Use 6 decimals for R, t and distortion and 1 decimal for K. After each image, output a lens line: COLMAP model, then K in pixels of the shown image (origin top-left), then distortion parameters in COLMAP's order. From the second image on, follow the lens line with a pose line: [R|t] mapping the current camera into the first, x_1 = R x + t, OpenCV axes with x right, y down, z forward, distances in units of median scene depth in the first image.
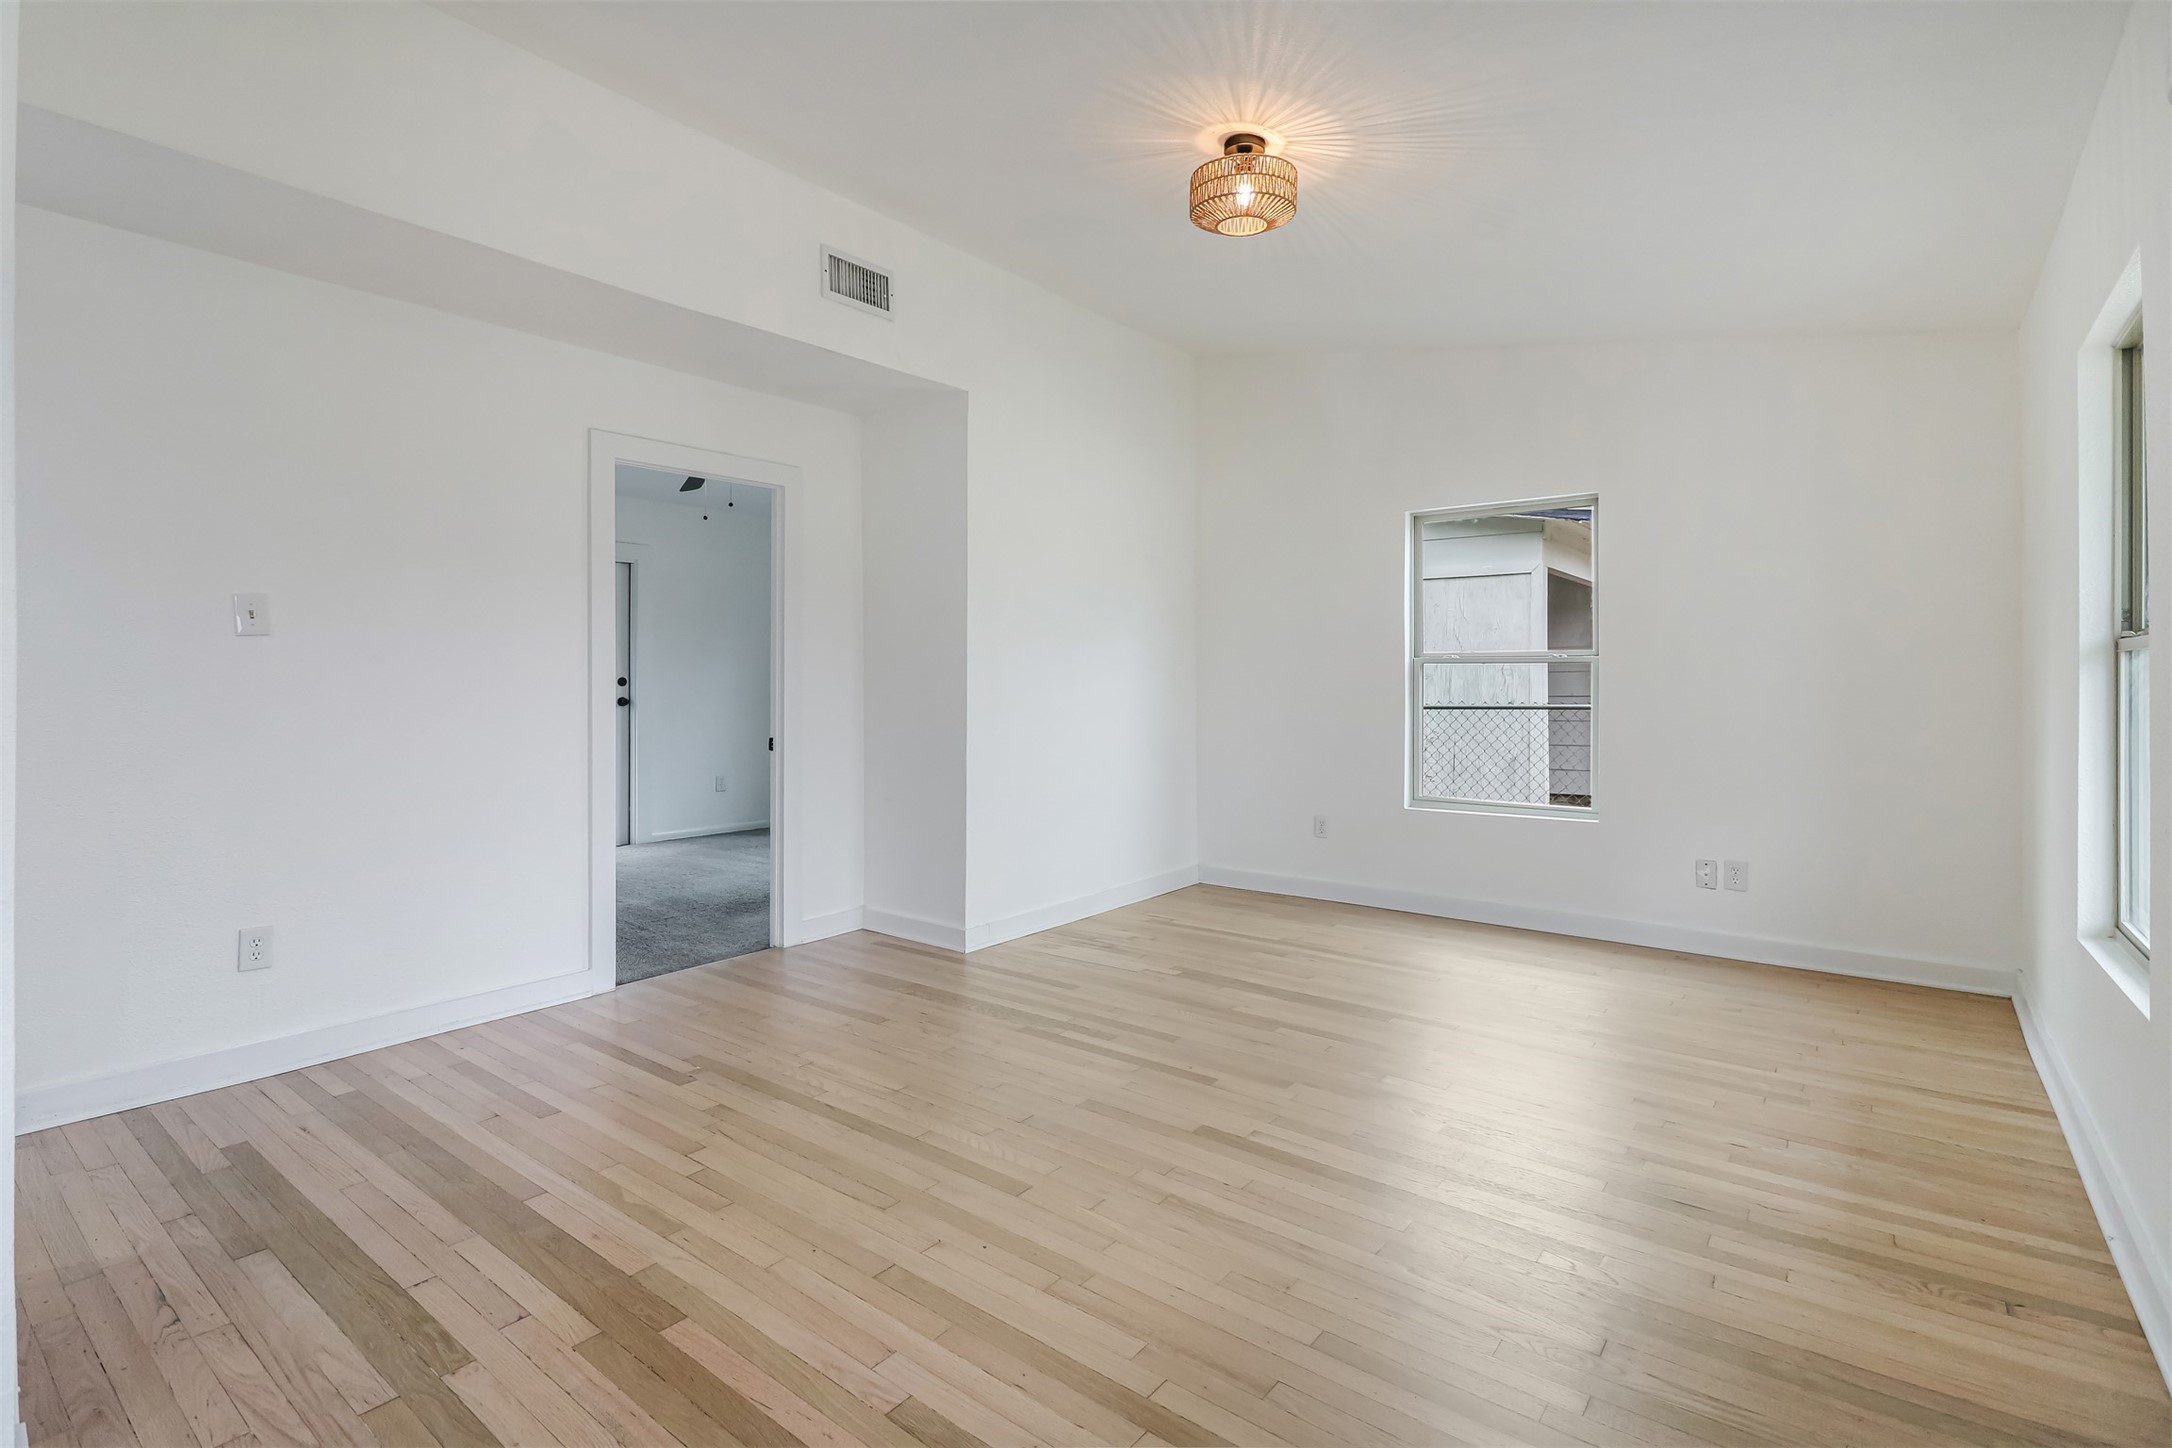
lens RADIAL K [[1019.2, 0, 1084.5], [0, 1019.2, 657.3], [0, 0, 1]] dist [0.019926, -0.015545]
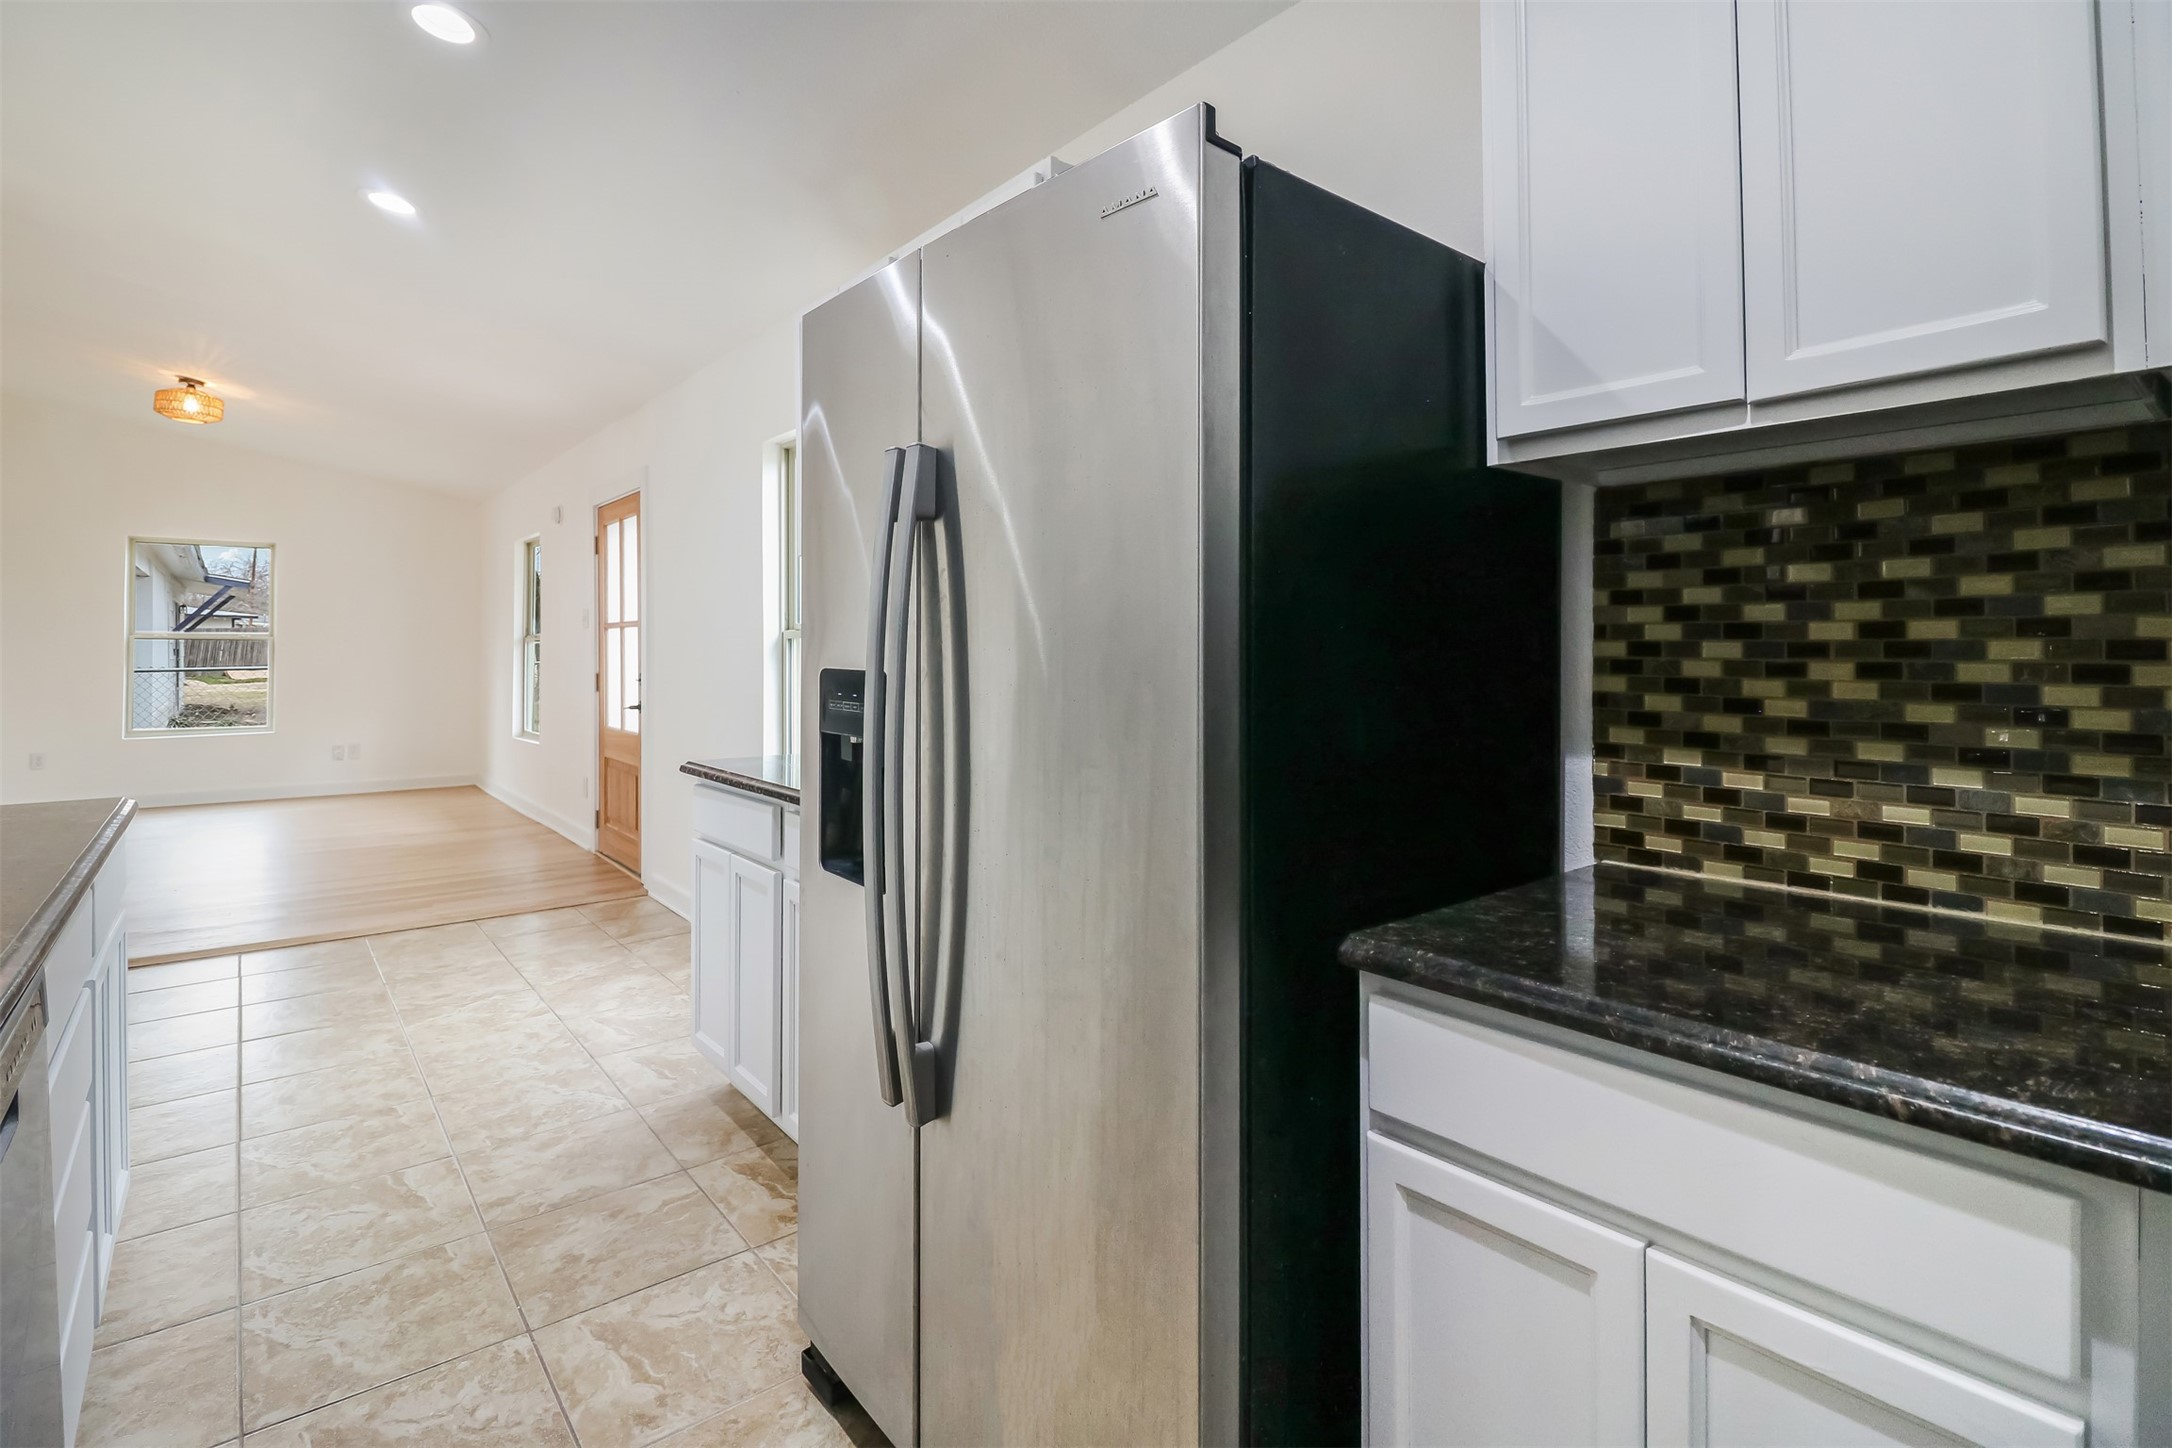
lens RADIAL K [[1019.2, 0, 1084.5], [0, 1019.2, 657.3], [0, 0, 1]] dist [0.019926, -0.015545]
pose [[0.220444, -0.007057, 0.975374, -1.369178], [-0.025396, 0.999593, 0.012972, -0.037166], [-0.975069, -0.027630, 0.220175, -1.113244]]
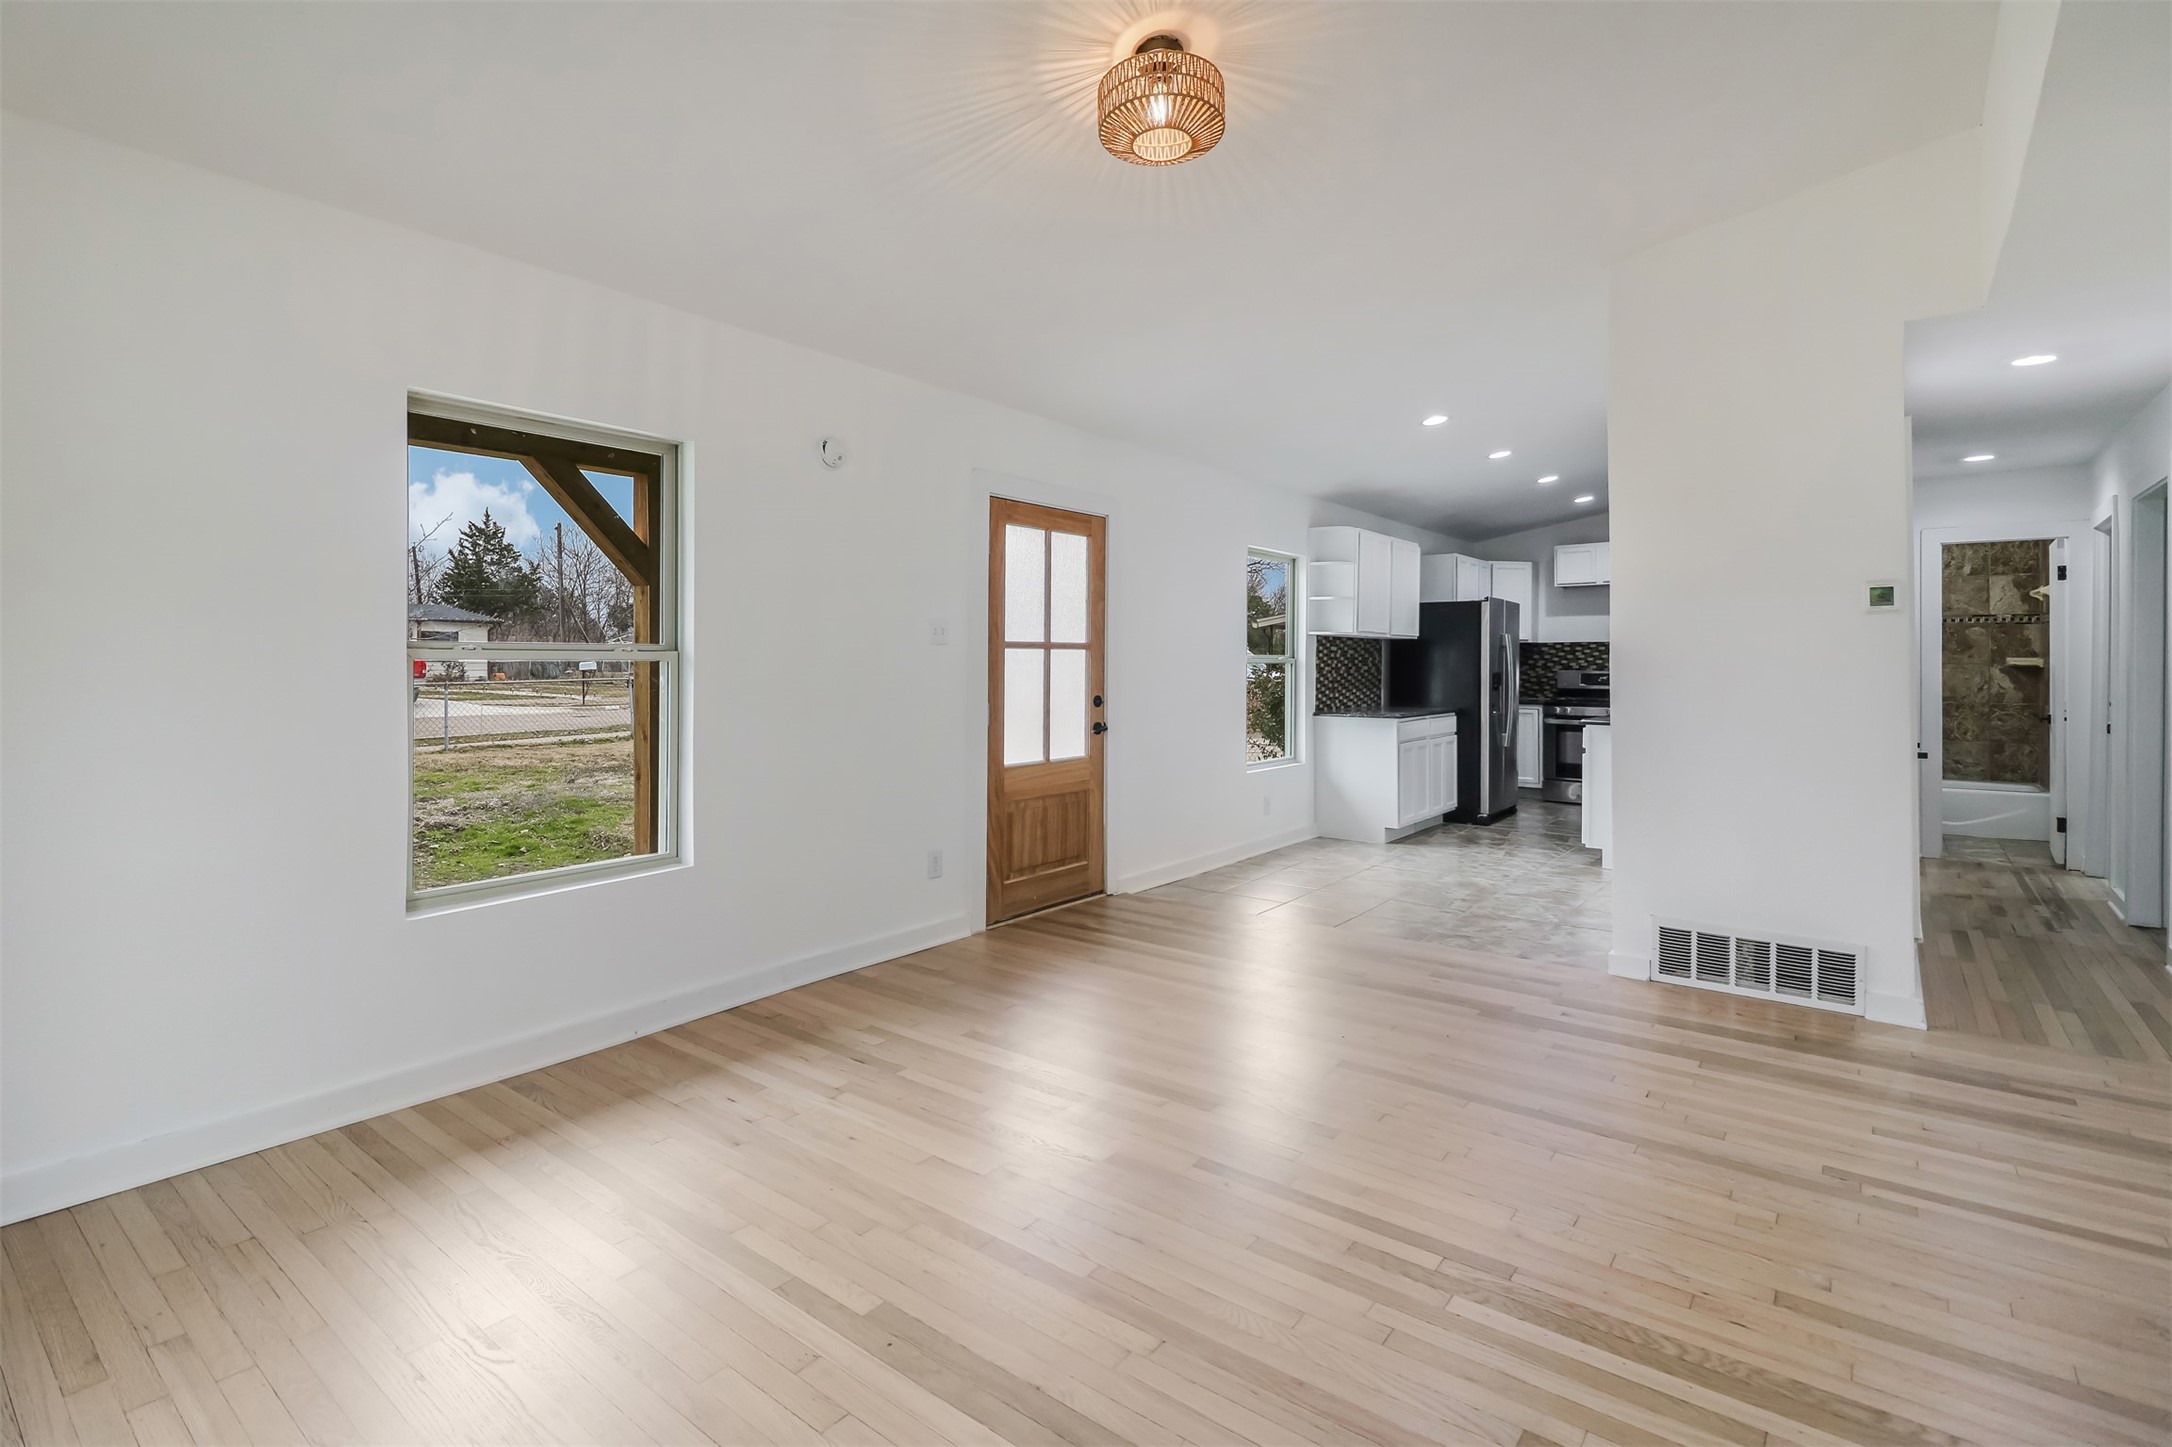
lens RADIAL K [[1019.2, 0, 1084.5], [0, 1019.2, 656.8], [0, 0, 1]] dist [0.019926, -0.015545]
pose [[-0.999987, -0.003024, -0.004201, 0.222150], [-0.002914, 0.999654, -0.026124, 0.017572], [0.004278, -0.026111, -0.999650, 1.826329]]
